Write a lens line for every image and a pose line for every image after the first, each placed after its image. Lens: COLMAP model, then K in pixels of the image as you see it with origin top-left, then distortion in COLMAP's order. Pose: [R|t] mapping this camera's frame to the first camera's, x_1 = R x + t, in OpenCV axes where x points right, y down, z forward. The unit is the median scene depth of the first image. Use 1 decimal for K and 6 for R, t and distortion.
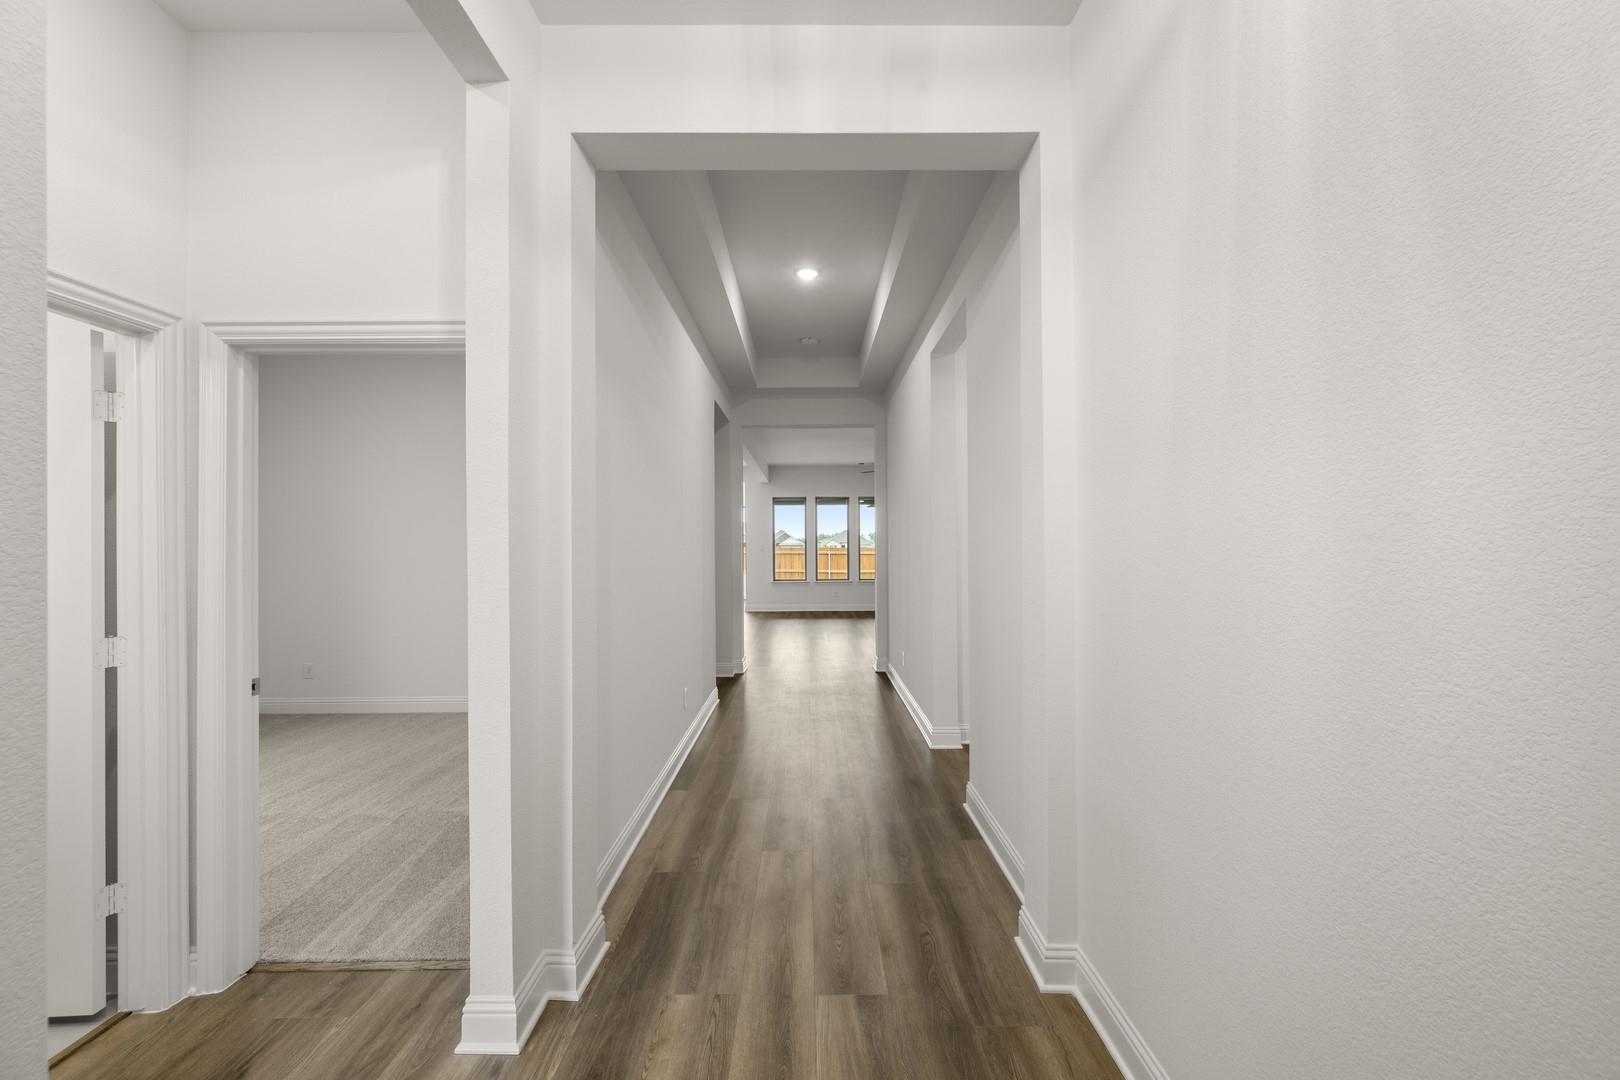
lens RADIAL K [[648.6, 0, 808.1], [0, 648.6, 543.7], [0, 0, 1]] dist [-0.001135, -0.000048]
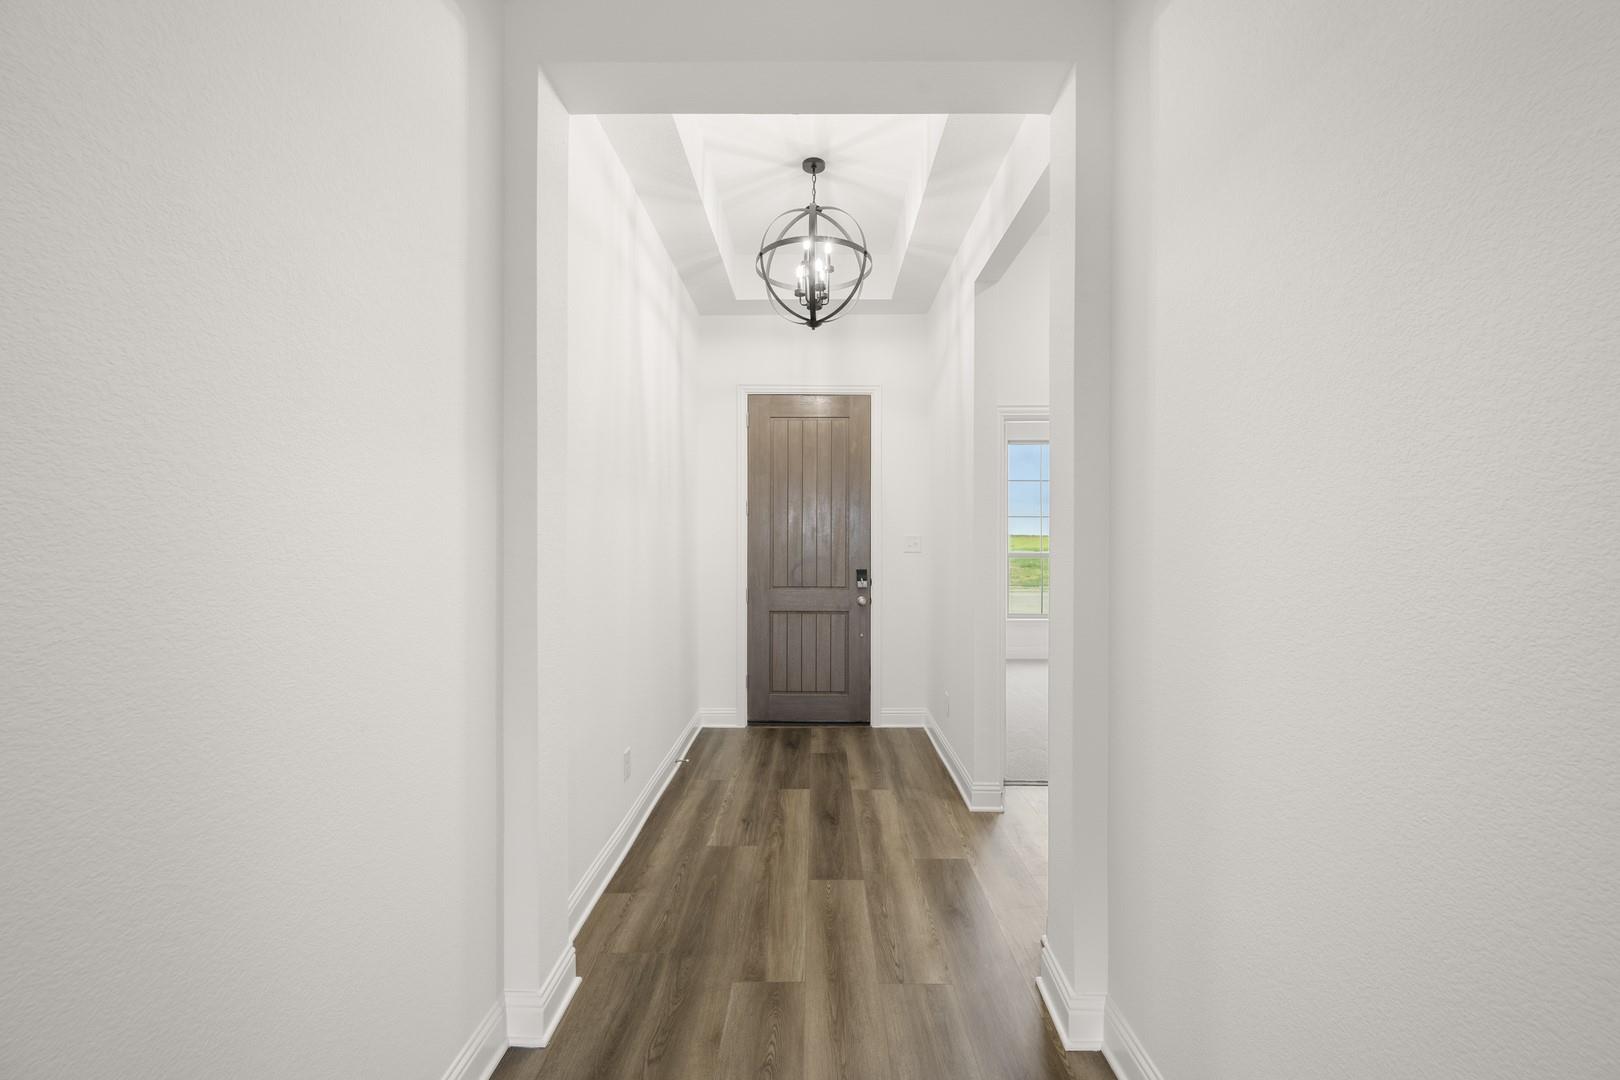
lens RADIAL K [[648.6, 0, 810.1], [0, 648.6, 539.1], [0, 0, 1]] dist [-0.001135, -0.000048]
pose [[-0.999943, 0.000689, 0.010630, -0.009323], [0.000675, 0.999999, -0.001300, 0.004749], [-0.010631, -0.001293, -0.999943, 2.093548]]
